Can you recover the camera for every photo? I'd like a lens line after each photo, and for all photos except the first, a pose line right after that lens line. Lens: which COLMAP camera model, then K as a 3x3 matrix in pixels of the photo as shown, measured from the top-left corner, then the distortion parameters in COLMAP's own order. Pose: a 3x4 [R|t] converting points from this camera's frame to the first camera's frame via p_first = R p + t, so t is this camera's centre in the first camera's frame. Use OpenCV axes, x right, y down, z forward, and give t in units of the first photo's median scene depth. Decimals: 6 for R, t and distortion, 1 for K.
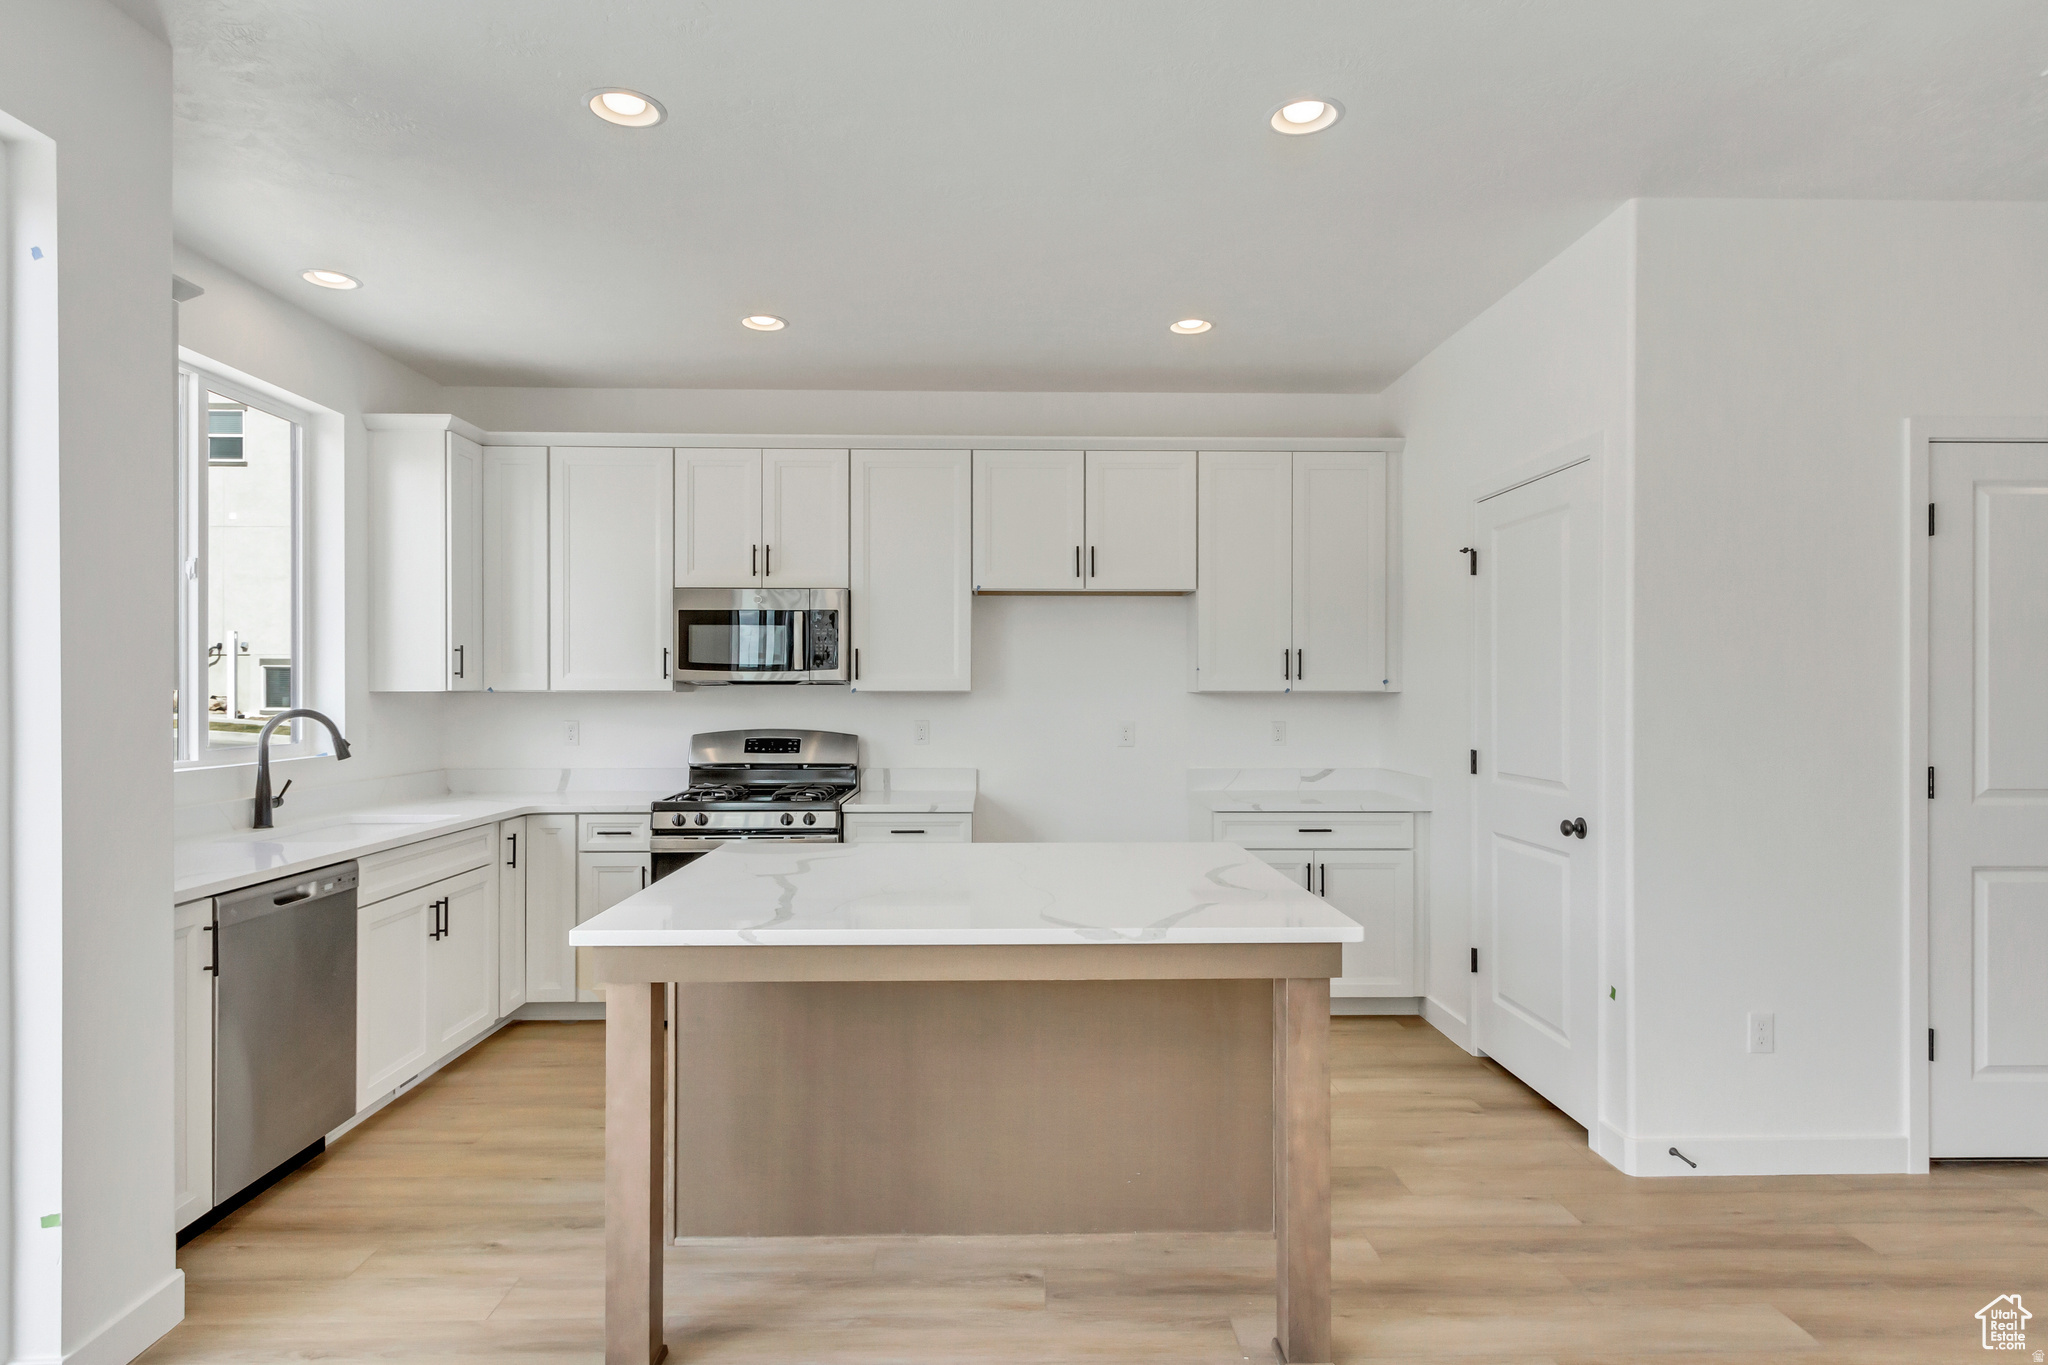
lens RADIAL K [[1132.7, 0, 1024.0], [0, 1132.7, 682.5], [0, 0, 1]] dist [0.005921, -0.001376]
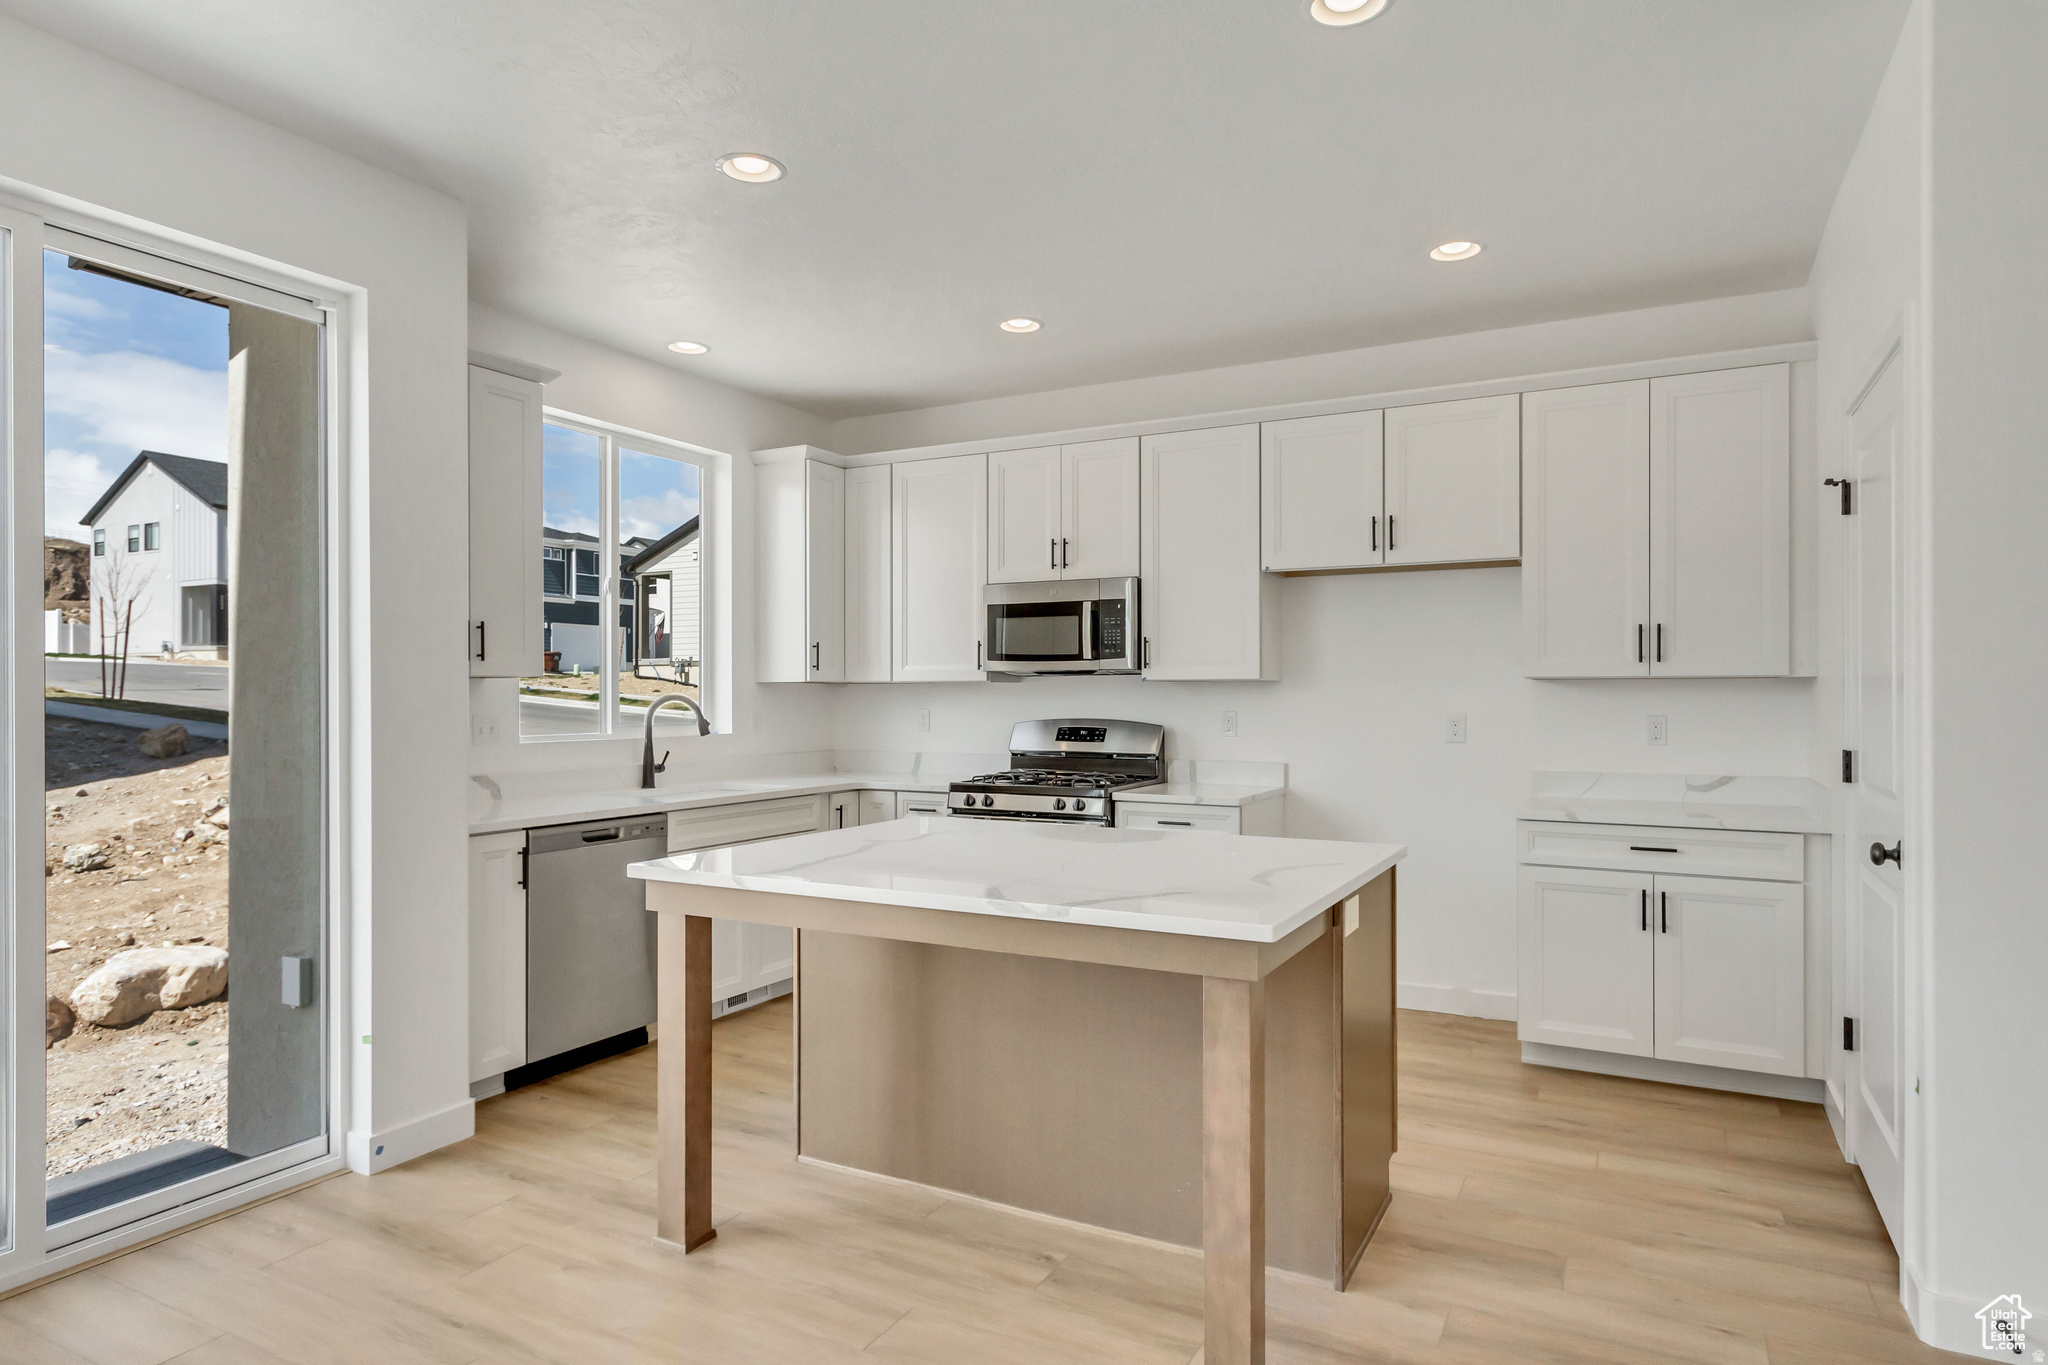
lens RADIAL K [[1179.8, 0, 1018.7], [0, 1179.8, 688.9], [0, 0, 1]] dist [0.004186, -0.002440]
pose [[0.867283, -0.003240, -0.497806, 0.278864], [0.003660, 0.999993, -0.000132, 0.015545], [0.497803, -0.001707, 0.867289, 0.053654]]
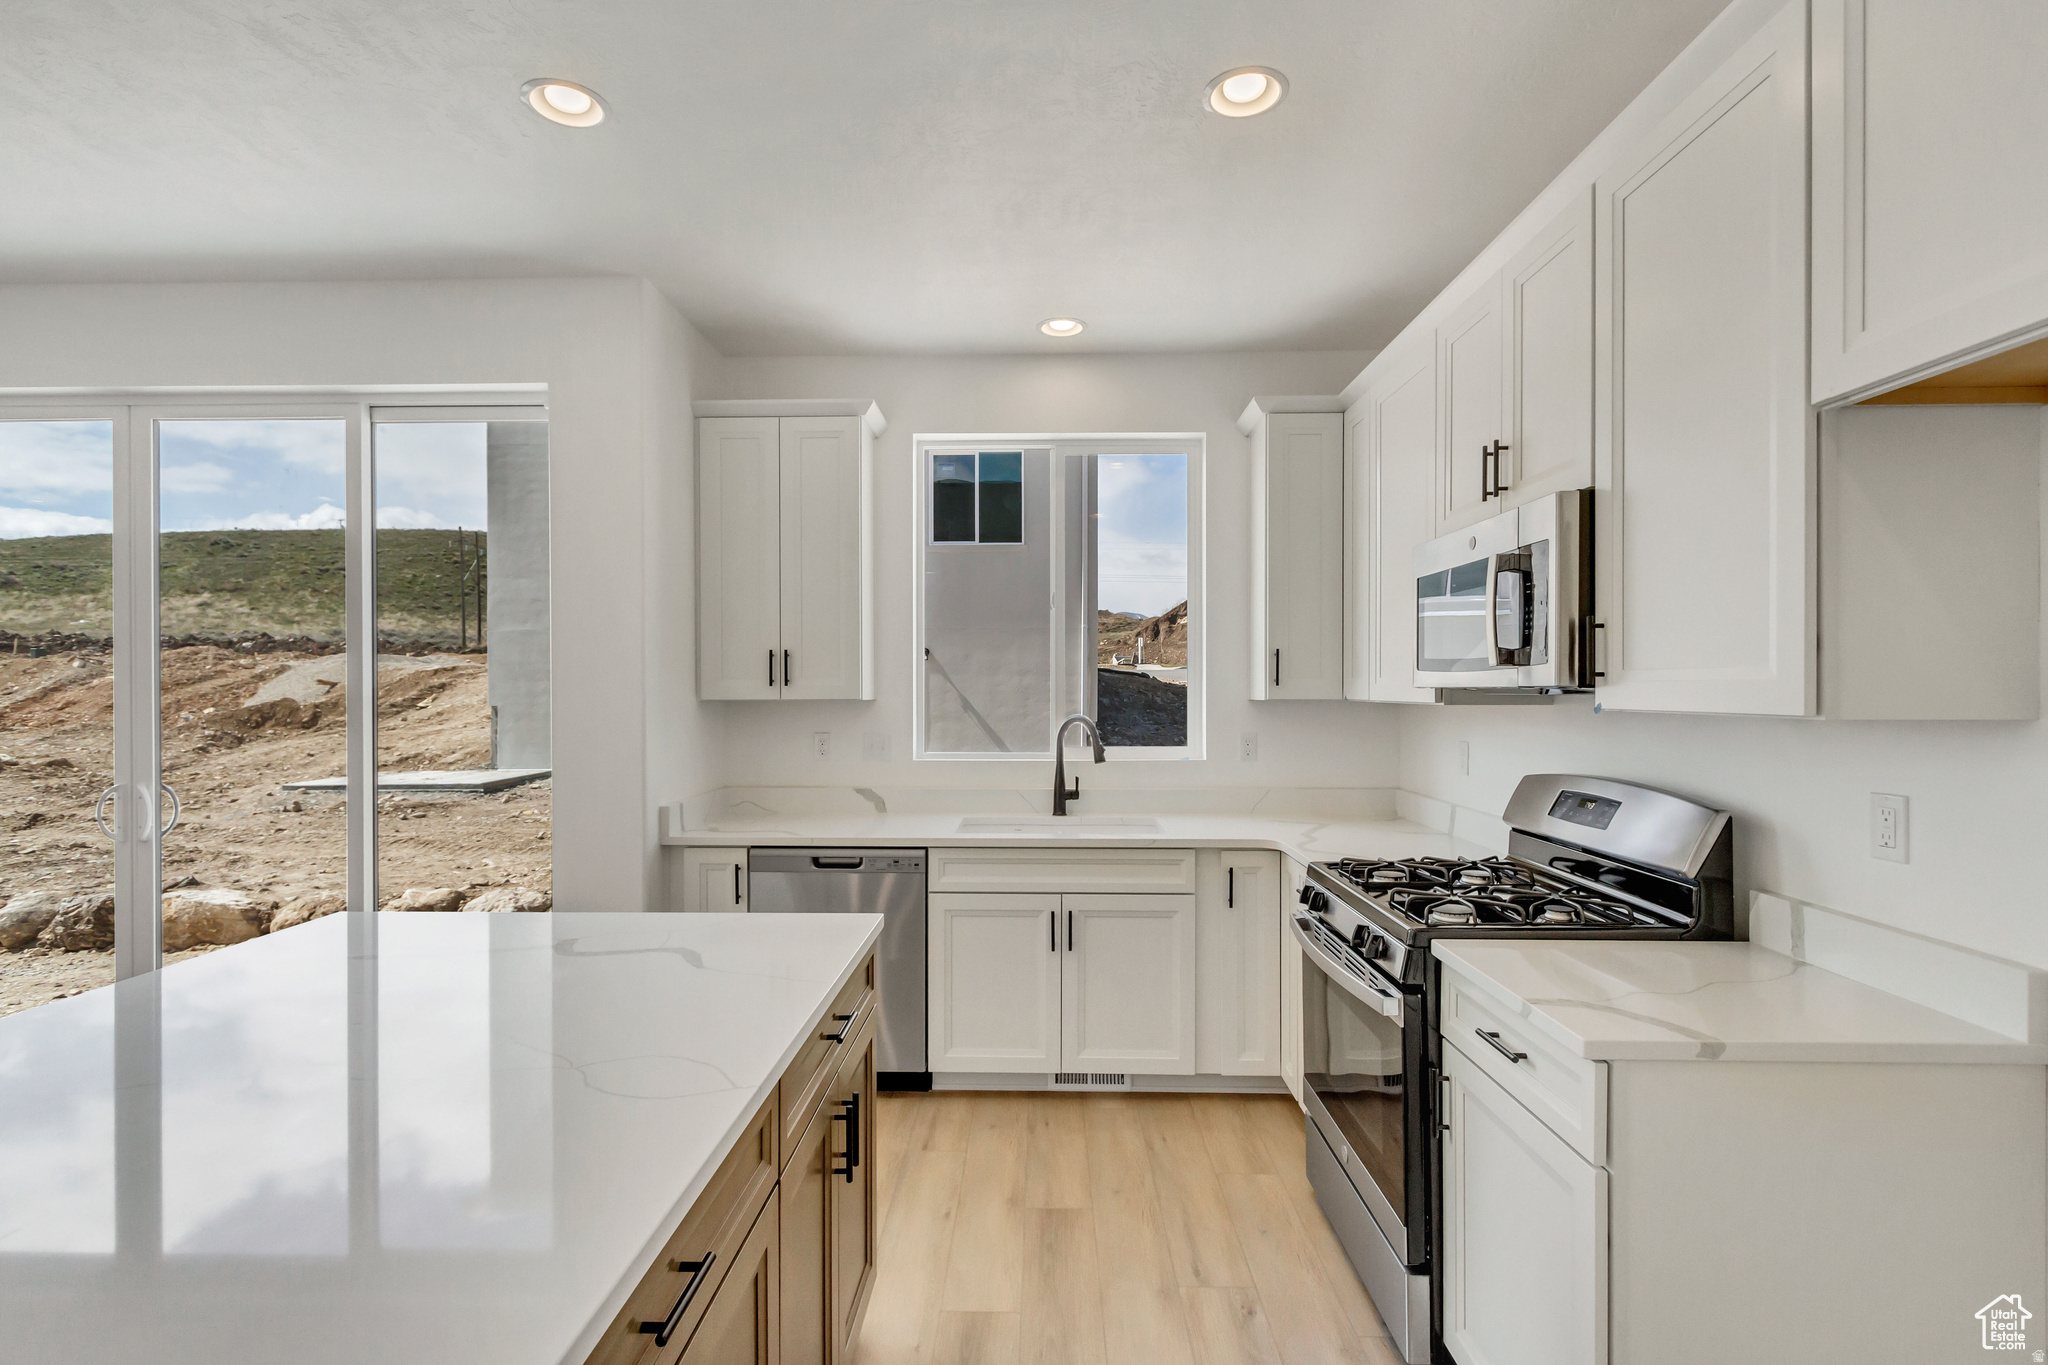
lens RADIAL K [[934.9, 0, 1025.8], [0, 934.9, 687.5], [0, 0, 1]] dist [0.003227, -0.000095]
pose [[-0.032457, -0.003660, -0.999466, 0.247520], [0.003968, 0.999985, -0.003790, -0.000978], [0.999465, -0.004089, -0.032442, 0.811935]]
